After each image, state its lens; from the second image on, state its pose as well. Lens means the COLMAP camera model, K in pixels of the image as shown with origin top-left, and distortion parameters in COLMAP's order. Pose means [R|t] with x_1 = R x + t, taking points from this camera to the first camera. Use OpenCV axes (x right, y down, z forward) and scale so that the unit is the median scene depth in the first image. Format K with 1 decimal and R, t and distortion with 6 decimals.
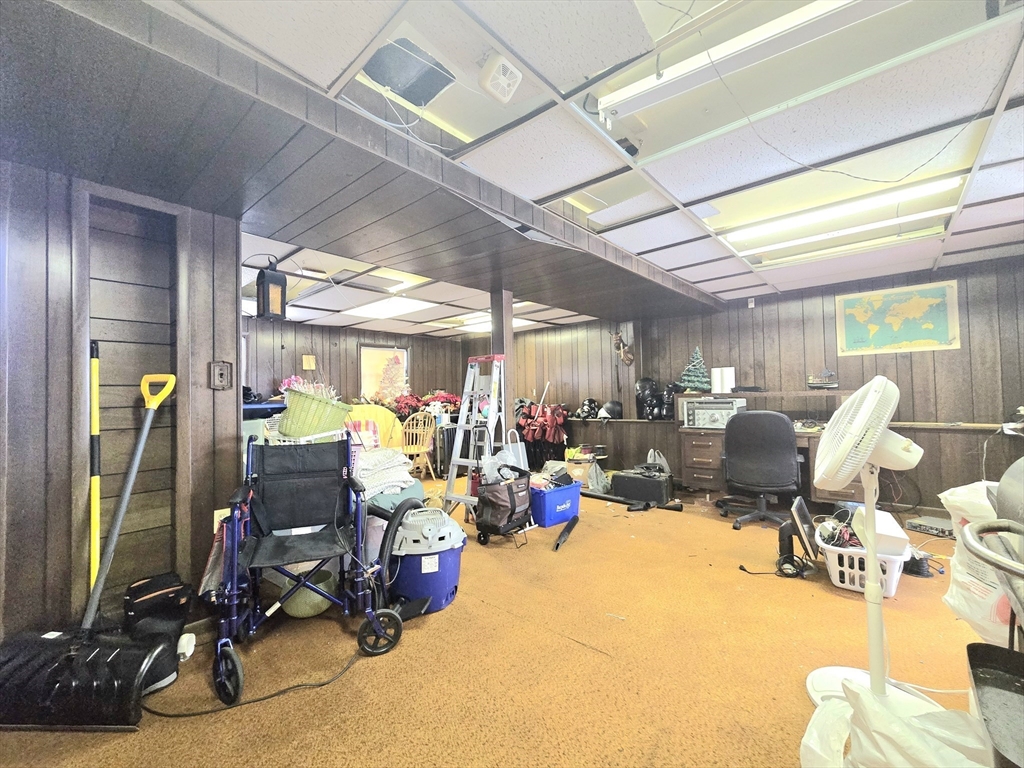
lens RADIAL K [[421.0, 0, 511.5], [0, 421.0, 384.5], [0, 0, 1]] dist [0.000476, 0.000072]
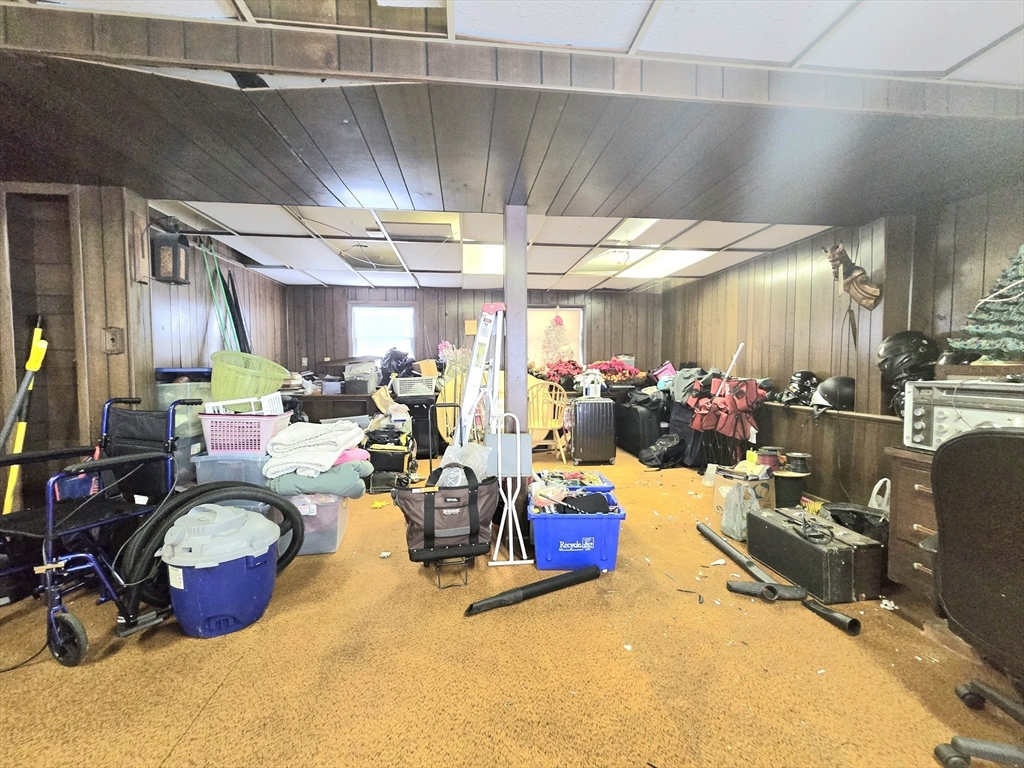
lens RADIAL K [[421.0, 0, 515.0], [0, 421.0, 380.7], [0, 0, 1]] dist [0.000476, 0.000072]
pose [[0.748924, 0.044573, -0.661155, 0.291694], [0.004018, 0.997411, 0.071794, 0.003541], [0.662644, -0.056425, 0.746806, 0.320665]]
